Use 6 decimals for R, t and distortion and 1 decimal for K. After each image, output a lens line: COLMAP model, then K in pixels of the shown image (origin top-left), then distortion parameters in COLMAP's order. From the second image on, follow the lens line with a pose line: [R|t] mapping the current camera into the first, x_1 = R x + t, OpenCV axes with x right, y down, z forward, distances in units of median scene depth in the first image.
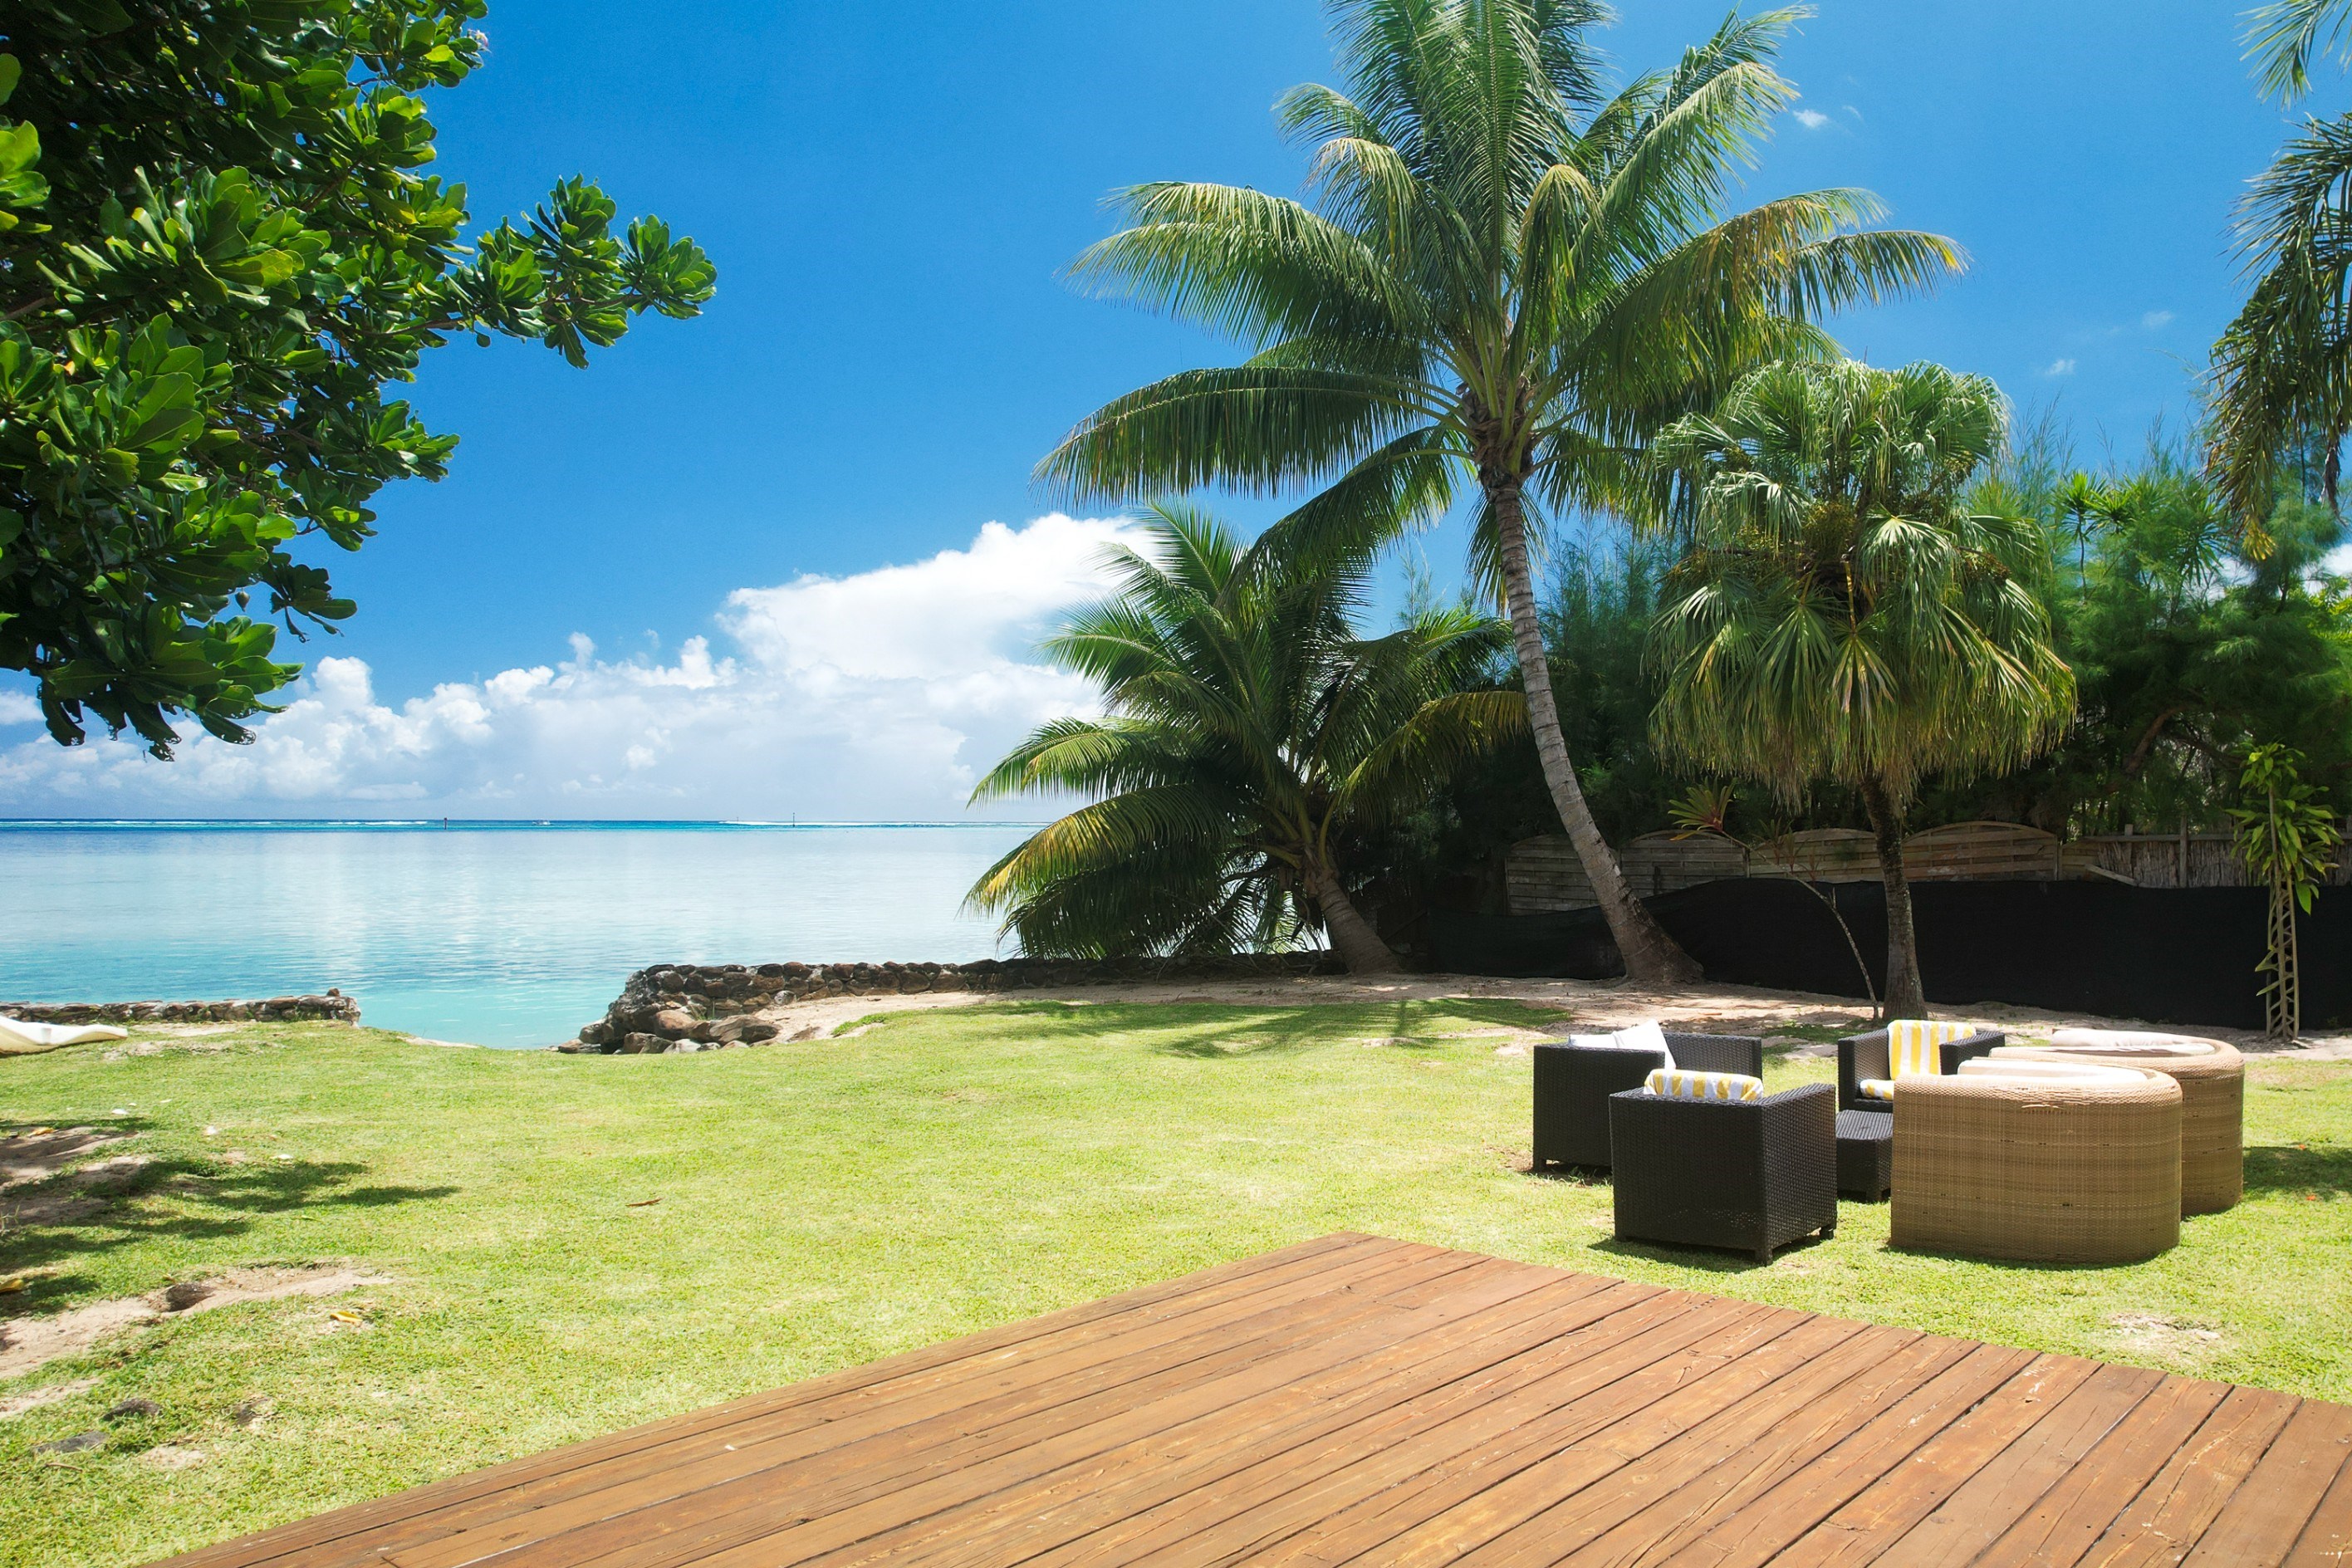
lens RADIAL K [[1814.0, 0, 1258.7], [0, 1814.0, 784.7], [0, 0, 1]] dist [-0.001472, -0.004302]
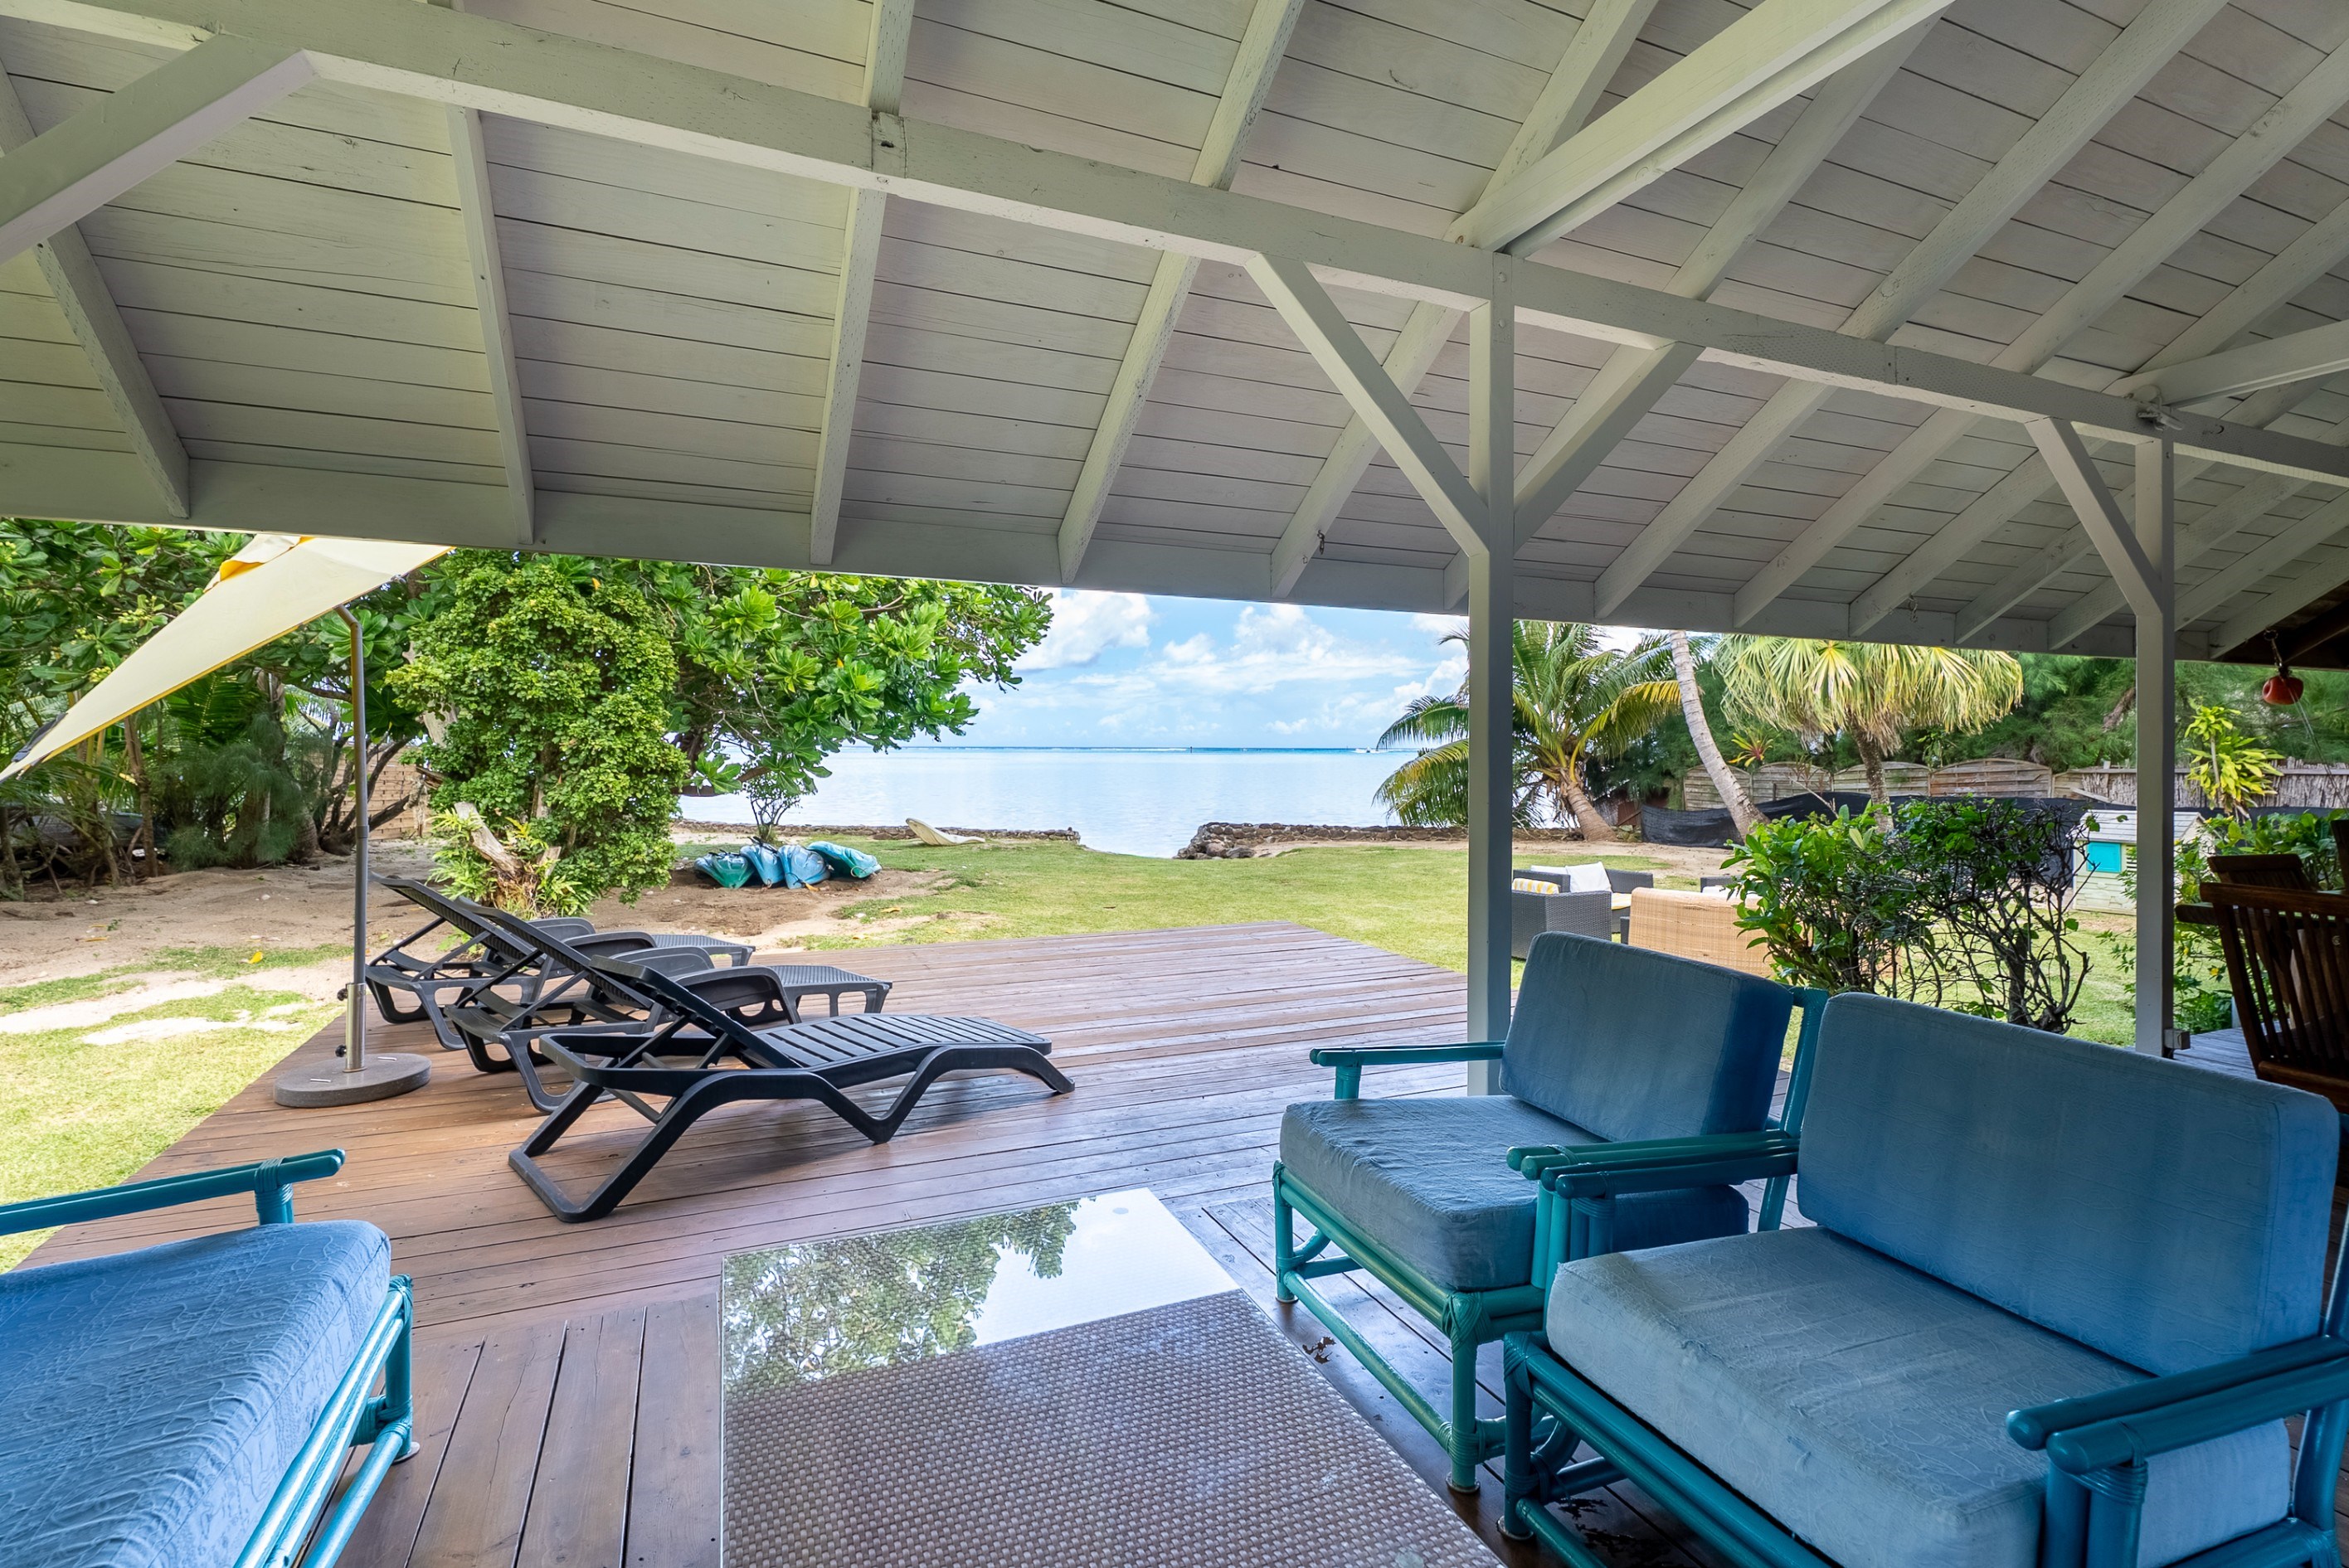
lens RADIAL K [[1106.1, 0, 1174.5], [0, 1106.1, 784.0], [0, 0, 1]] dist [-0.000276, -0.000120]
pose [[0.890414, 0.017652, -0.454810, 0.210689], [0.007294, 0.998566, 0.053035, -0.013517], [0.455094, -0.050541, 0.889008, -0.163978]]
